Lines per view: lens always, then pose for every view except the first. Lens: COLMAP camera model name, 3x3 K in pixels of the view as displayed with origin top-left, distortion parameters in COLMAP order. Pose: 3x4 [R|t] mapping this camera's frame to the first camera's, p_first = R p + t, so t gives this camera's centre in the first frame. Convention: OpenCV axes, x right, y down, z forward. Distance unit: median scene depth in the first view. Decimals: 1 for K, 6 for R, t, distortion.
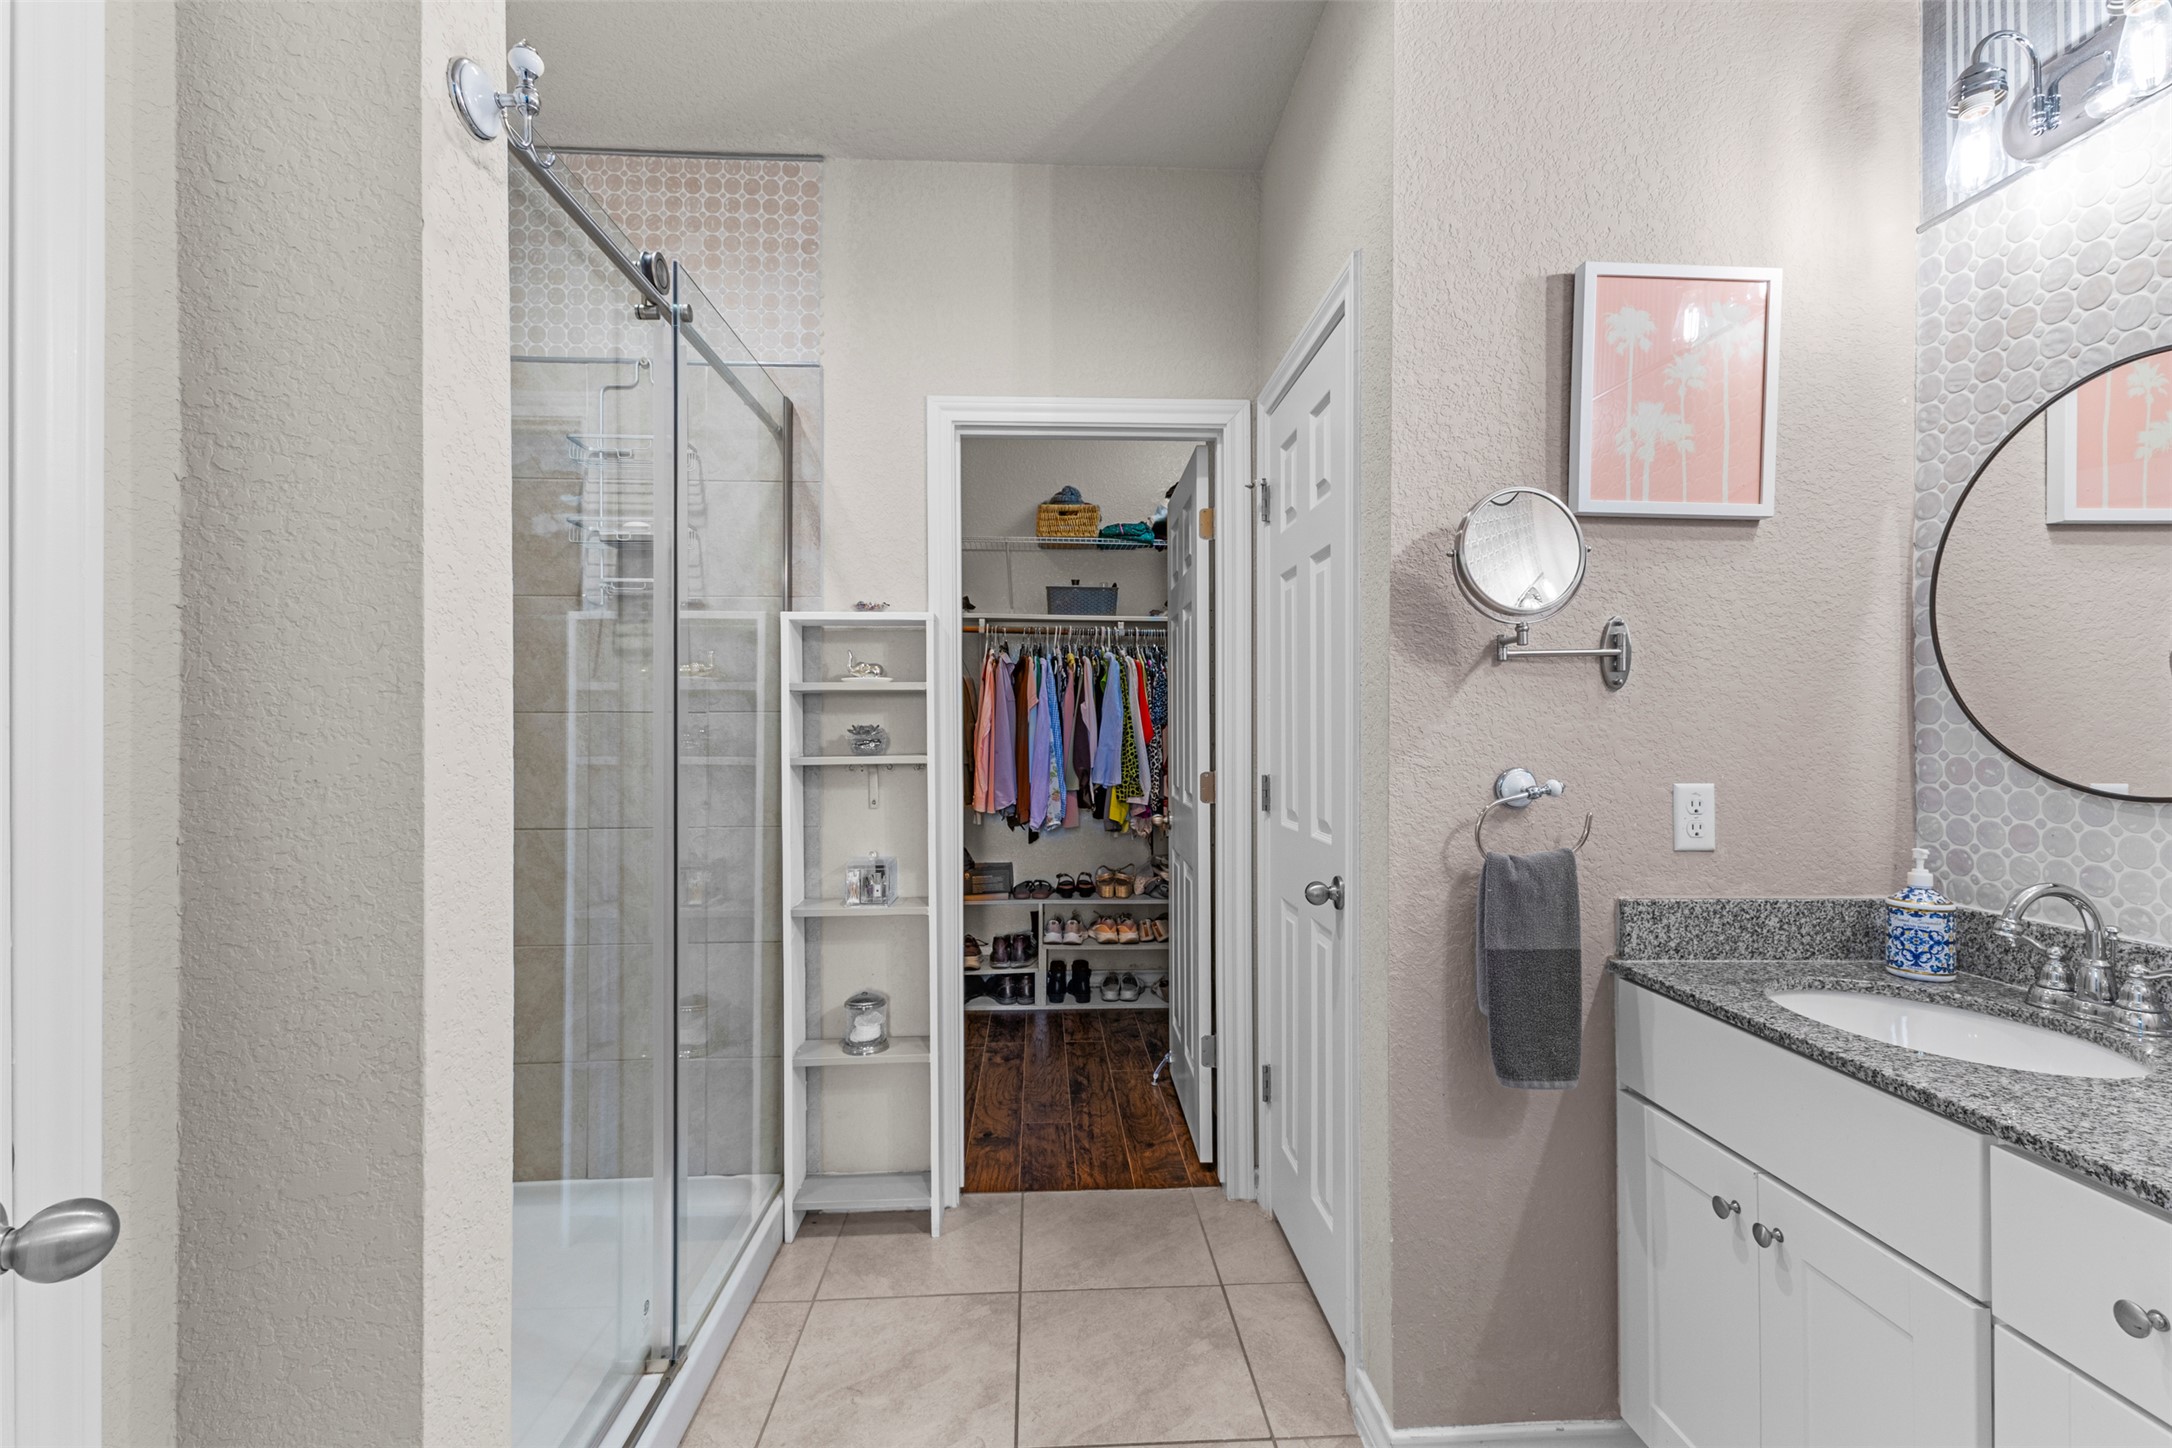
lens RADIAL K [[938.0, 0, 1092.5], [0, 938.0, 726.6], [0, 0, 1]] dist [0.004636, -0.001096]
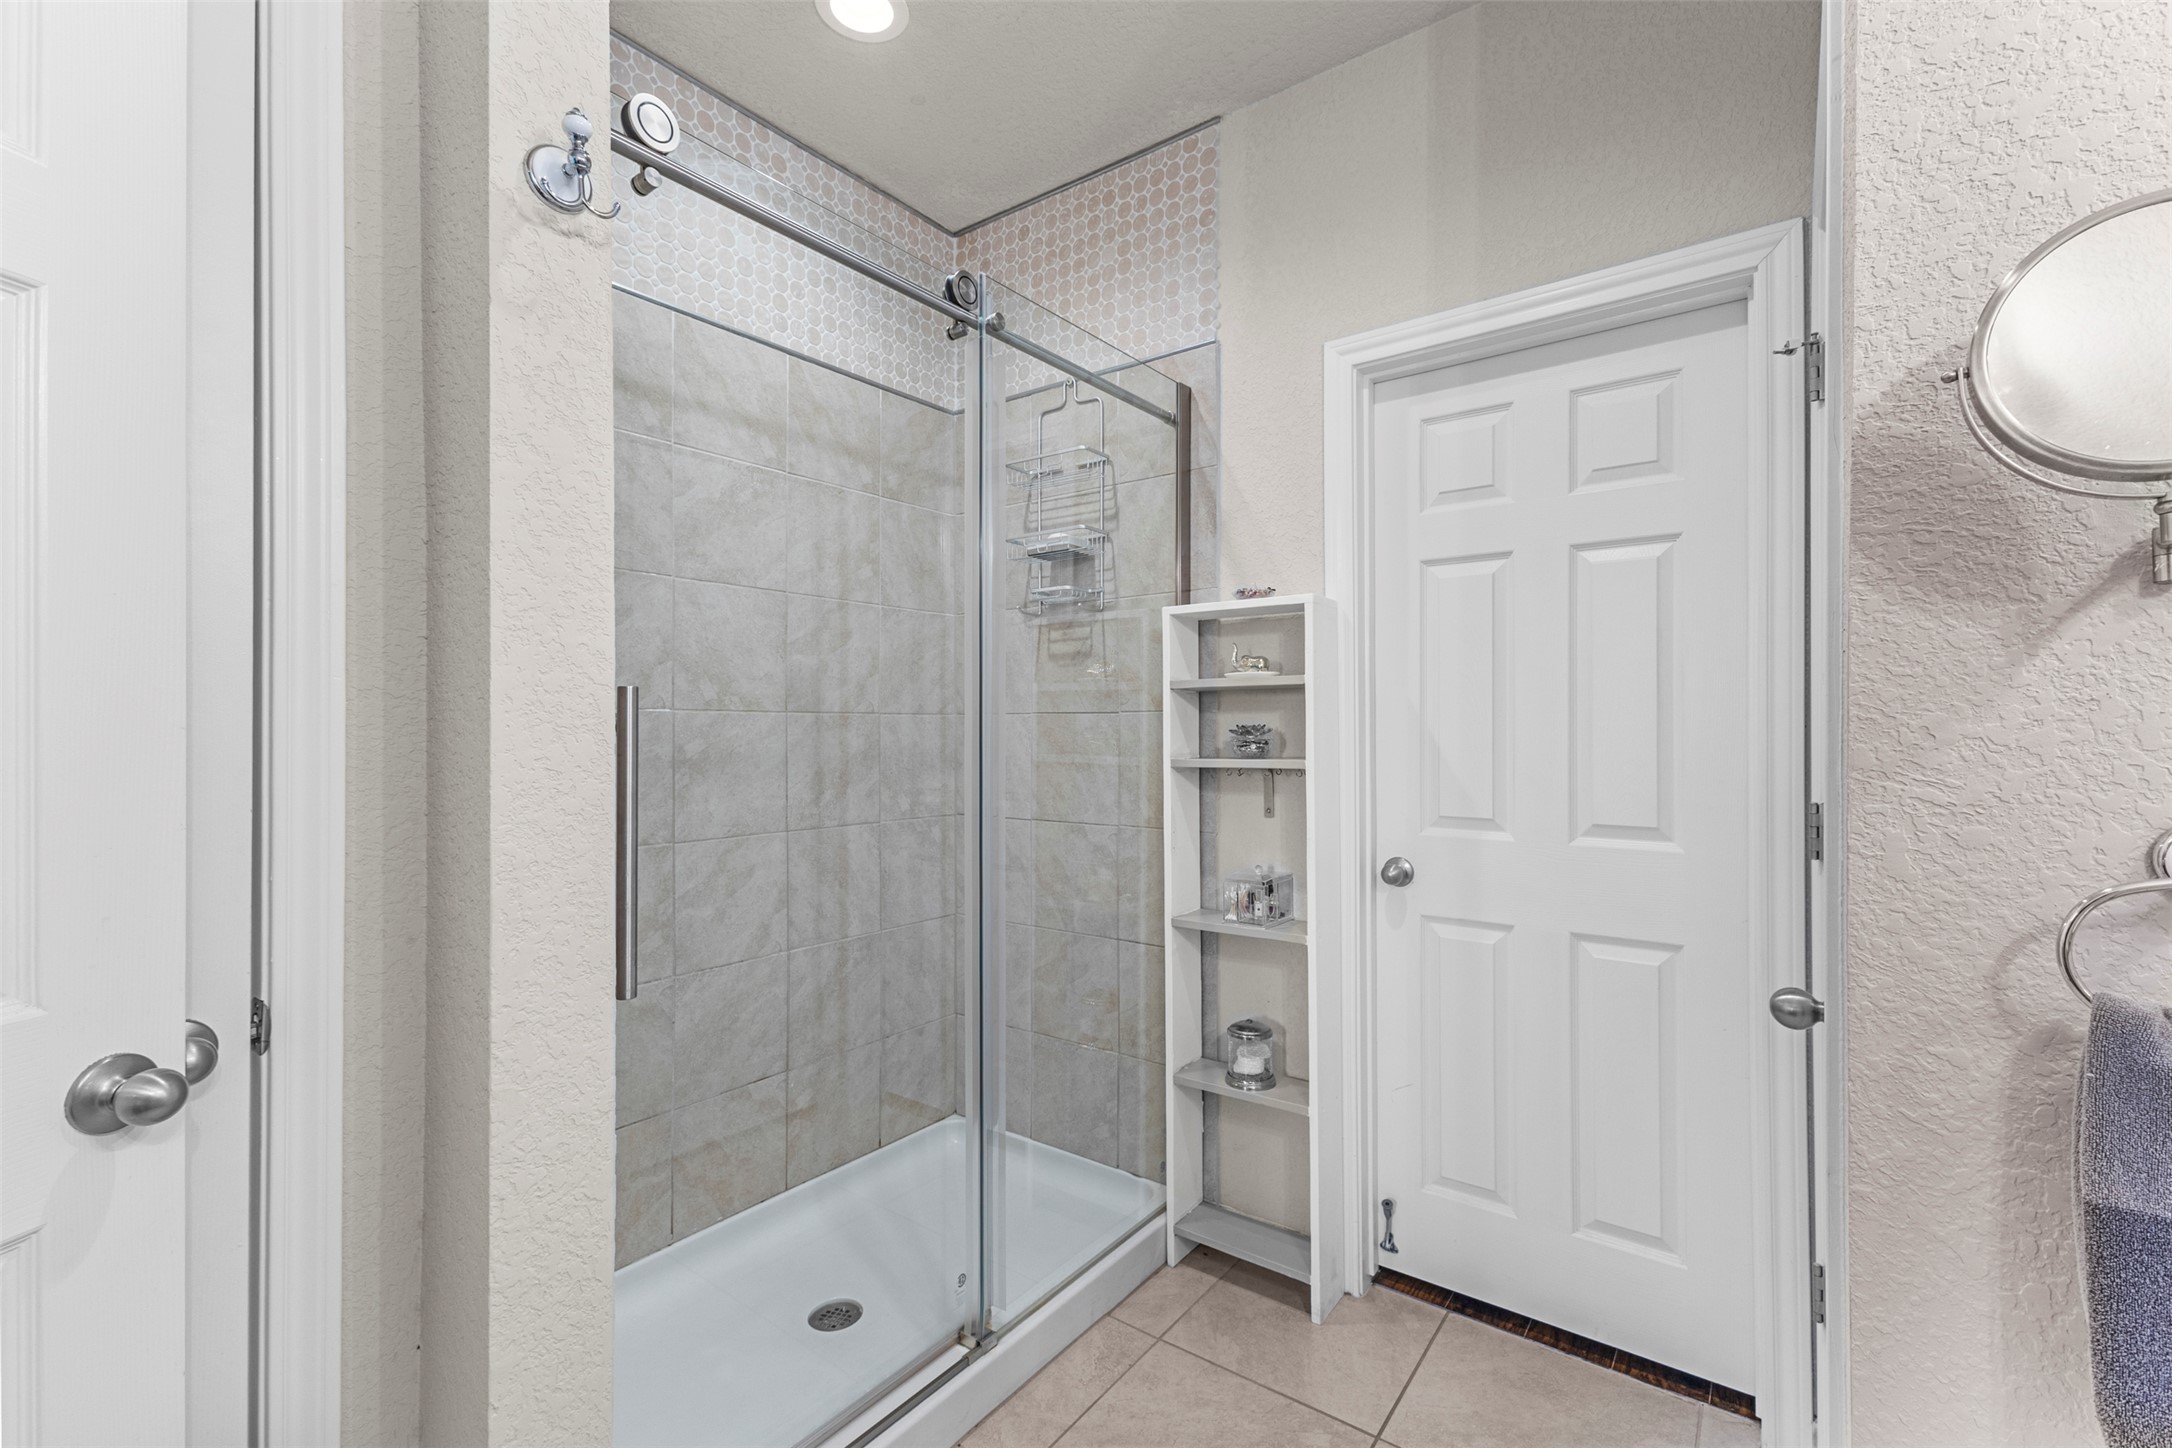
lens RADIAL K [[938.0, 0, 1085.0], [0, 938.0, 726.0], [0, 0, 1]] dist [0.004636, -0.001096]
pose [[0.768388, -0.000990, -0.639983, 0.212440], [0.000897, 0.999999, -0.000470, -0.000116], [0.639983, -0.000213, 0.768389, 0.199972]]
